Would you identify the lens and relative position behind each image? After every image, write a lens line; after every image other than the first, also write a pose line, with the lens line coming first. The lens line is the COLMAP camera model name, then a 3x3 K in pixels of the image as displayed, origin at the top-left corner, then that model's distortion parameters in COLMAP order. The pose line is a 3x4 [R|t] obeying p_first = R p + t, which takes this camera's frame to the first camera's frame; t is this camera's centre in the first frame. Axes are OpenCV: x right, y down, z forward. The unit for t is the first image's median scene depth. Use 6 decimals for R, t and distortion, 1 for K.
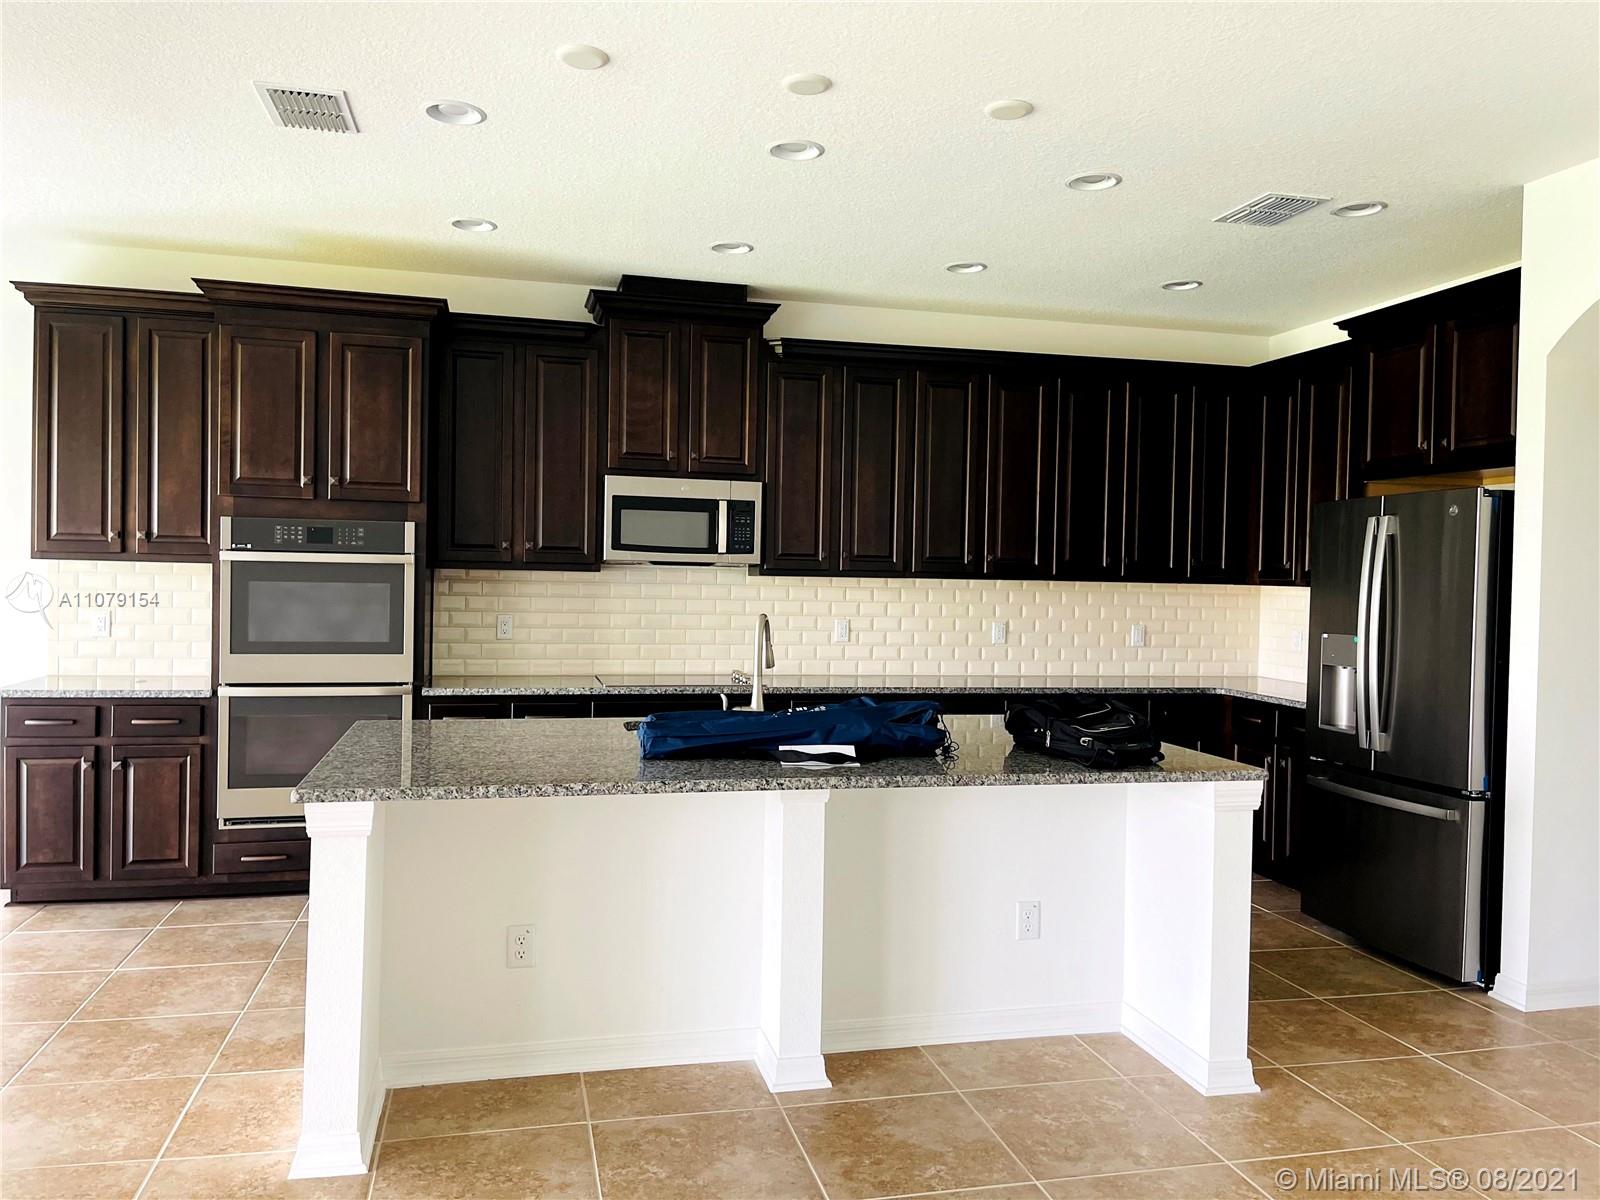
lens RADIAL K [[1207.6, 0, 791.5], [0, 1207.6, 599.8], [0, 0, 1]] dist [0.087572, -0.122453]
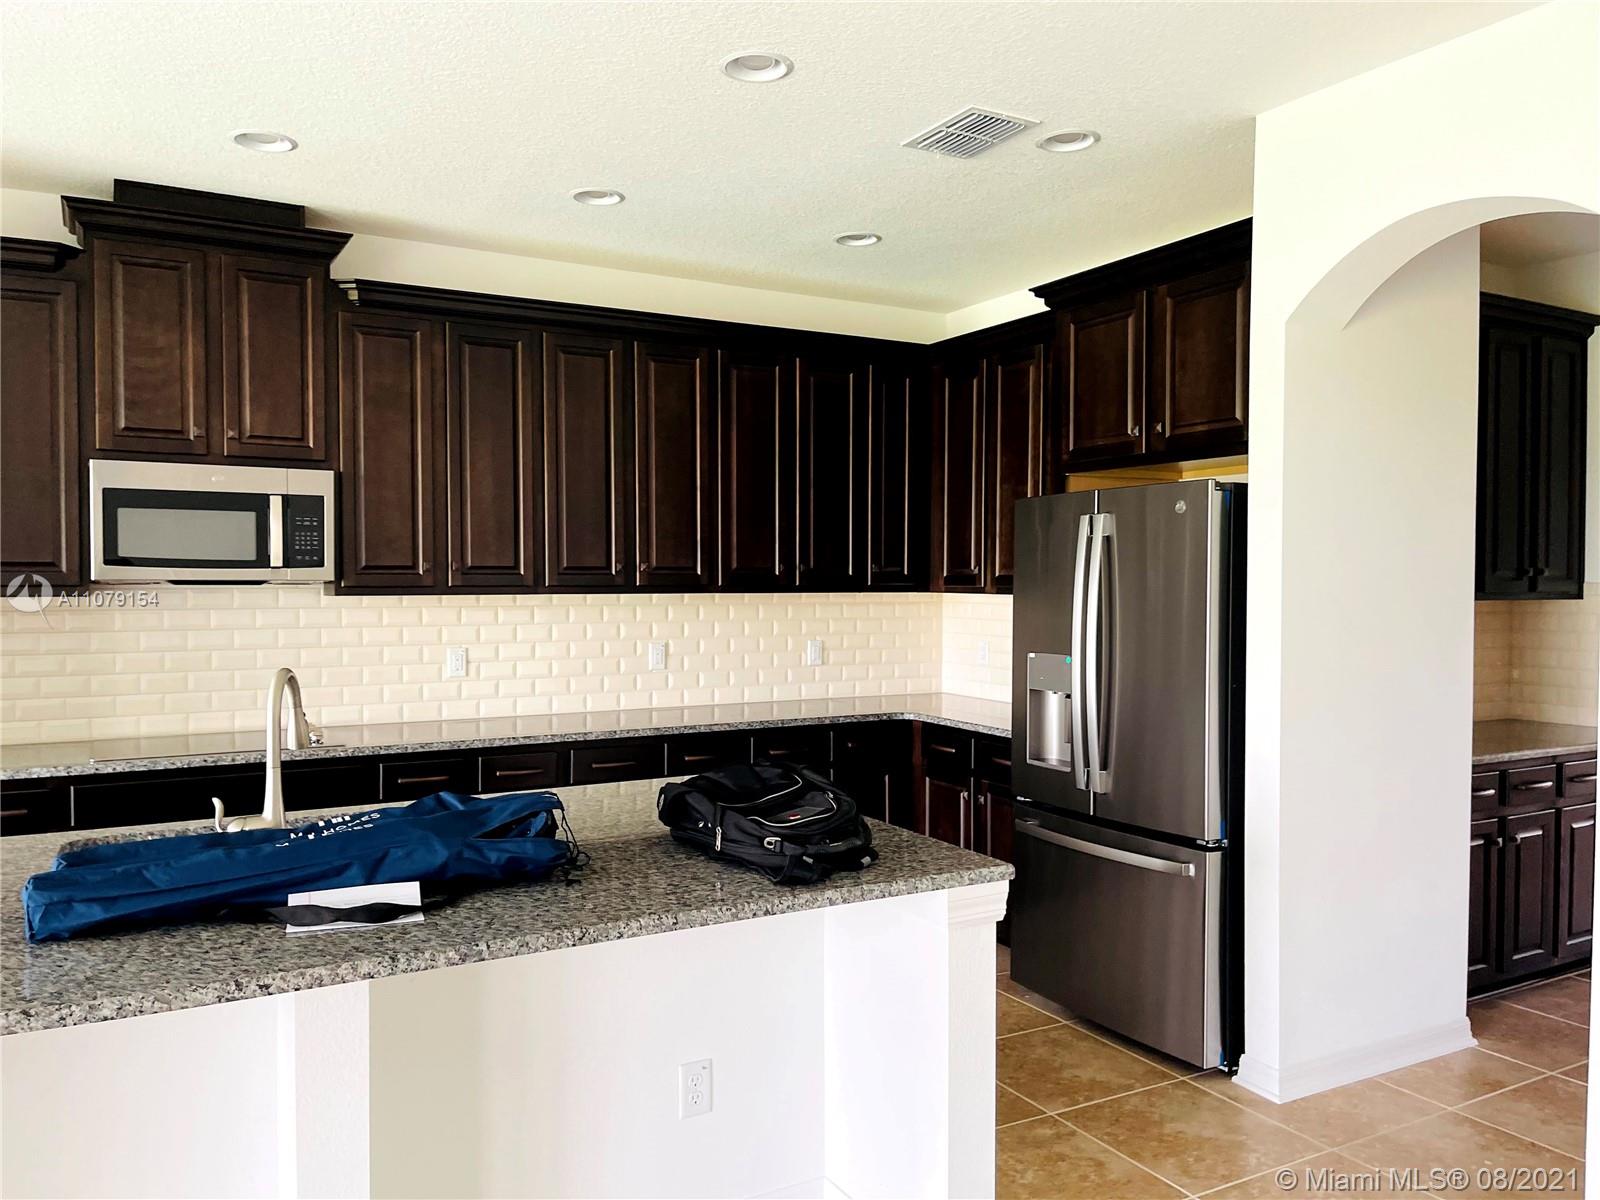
lens RADIAL K [[1207.6, 0, 791.5], [0, 1207.6, 599.8], [0, 0, 1]] dist [0.087572, -0.122453]
pose [[0.962545, -0.024340, 0.270025, 0.047629], [0.024061, 0.999701, 0.004342, -0.016316], [-0.270050, 0.002318, 0.962843, 0.225798]]
